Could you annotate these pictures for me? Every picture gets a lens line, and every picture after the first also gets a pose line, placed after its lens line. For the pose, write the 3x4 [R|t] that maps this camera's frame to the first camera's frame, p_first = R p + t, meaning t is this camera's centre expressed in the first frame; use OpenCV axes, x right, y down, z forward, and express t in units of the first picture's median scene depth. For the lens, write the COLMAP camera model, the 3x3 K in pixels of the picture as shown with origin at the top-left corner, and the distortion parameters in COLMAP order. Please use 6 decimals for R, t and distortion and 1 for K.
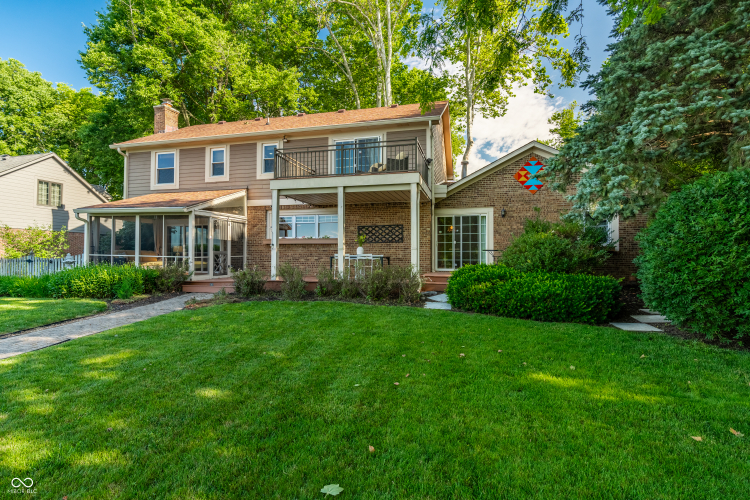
lens RADIAL K [[378.8, 0, 375.0], [0, 378.8, 250.0], [0, 0, 1]] dist [-0.004435, -0.000364]
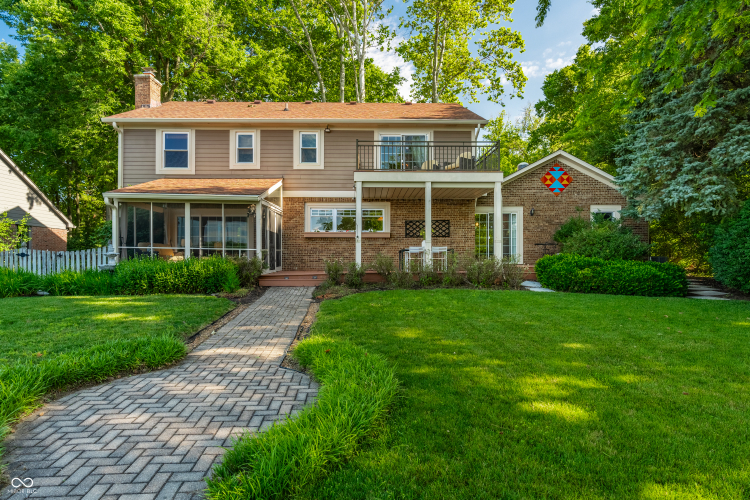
lens RADIAL K [[401.6, 0, 376.7], [0, 401.6, 259.2], [0, 0, 1]] dist [0.000523, -0.000266]
pose [[0.964033, -0.003227, 0.265764, -0.378910], [-0.002385, 0.999781, 0.020791, 0.017378], [-0.265773, -0.020677, 0.963814, -0.028313]]
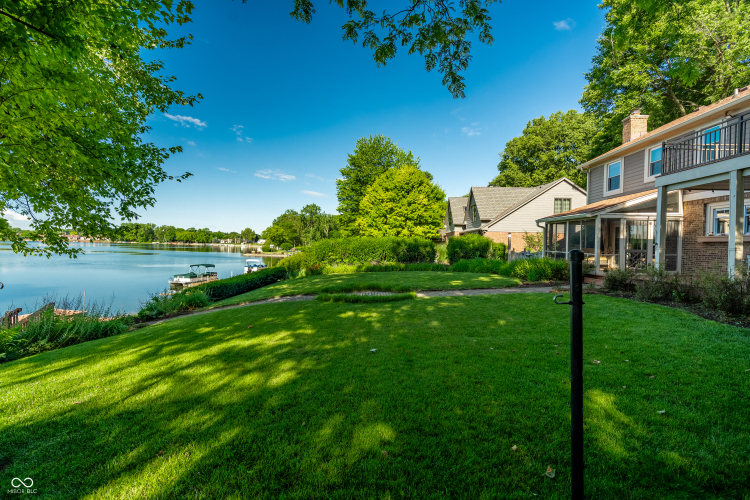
lens RADIAL K [[335.9, 0, 375.0], [0, 335.9, 250.0], [0, 0, 1]] dist [0.001508, 0.000268]
pose [[0.204905, 0.015824, -0.978654, 0.319909], [-0.002911, 0.999875, 0.015557, -0.008021], [0.978777, -0.000339, 0.204926, 0.089741]]
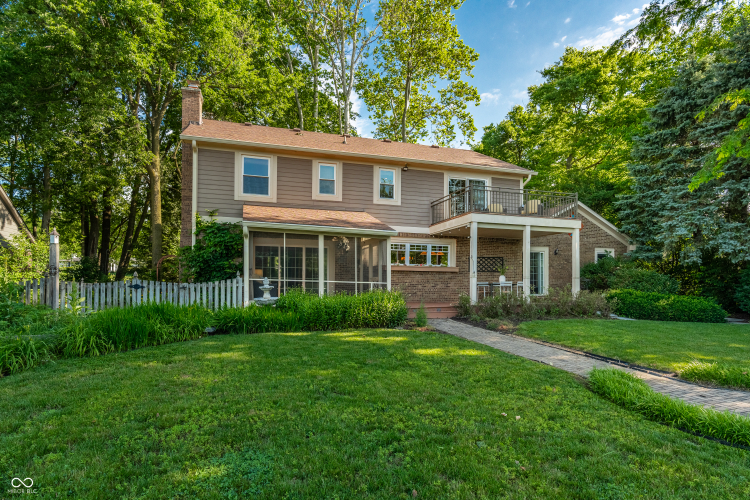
lens RADIAL K [[396.0, 0, 363.5], [0, 396.0, 292.9], [0, 0, 1]] dist [-0.006721, -0.000981]
pose [[0.858539, -0.004488, 0.512728, -0.856004], [-0.013926, 0.999389, 0.032066, 0.010322], [-0.512559, -0.034670, 0.857952, 0.132508]]
